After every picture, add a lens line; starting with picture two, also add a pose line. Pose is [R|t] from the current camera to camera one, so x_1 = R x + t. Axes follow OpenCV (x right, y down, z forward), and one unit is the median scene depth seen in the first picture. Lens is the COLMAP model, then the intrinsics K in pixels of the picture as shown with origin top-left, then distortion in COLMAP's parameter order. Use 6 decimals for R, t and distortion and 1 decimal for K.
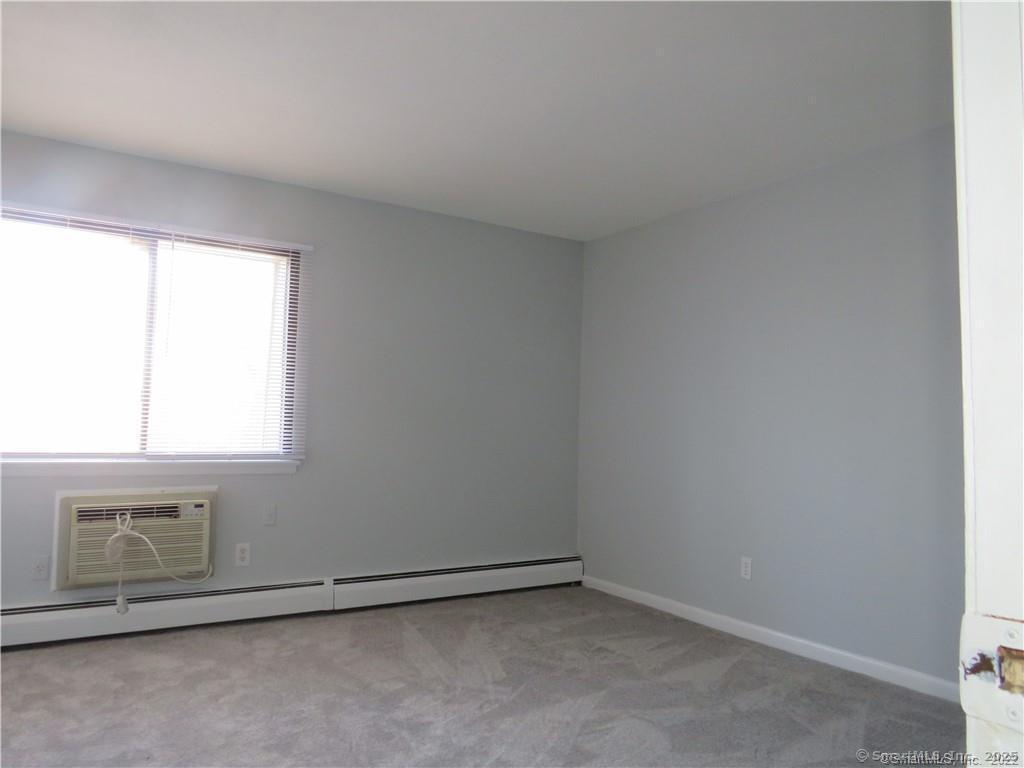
lens RADIAL K [[764.0, 0, 510.0], [0, 764.0, 381.5], [0, 0, 1]] dist [-0.003160, 0.031067]
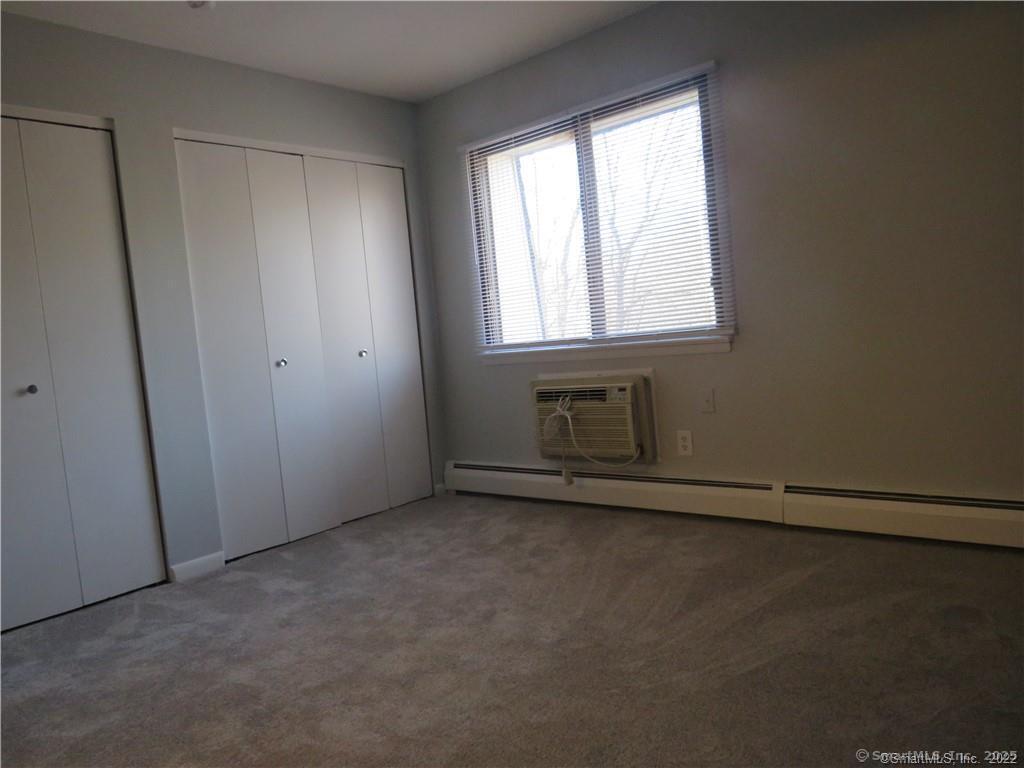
lens RADIAL K [[764.0, 0, 511.1], [0, 764.0, 389.4], [0, 0, 1]] dist [-0.003160, 0.031067]
pose [[0.241572, 0.031932, -0.969857, 0.505074], [0.166055, 0.983356, 0.073737, 0.067599], [0.956069, -0.178862, 0.232249, 0.643243]]
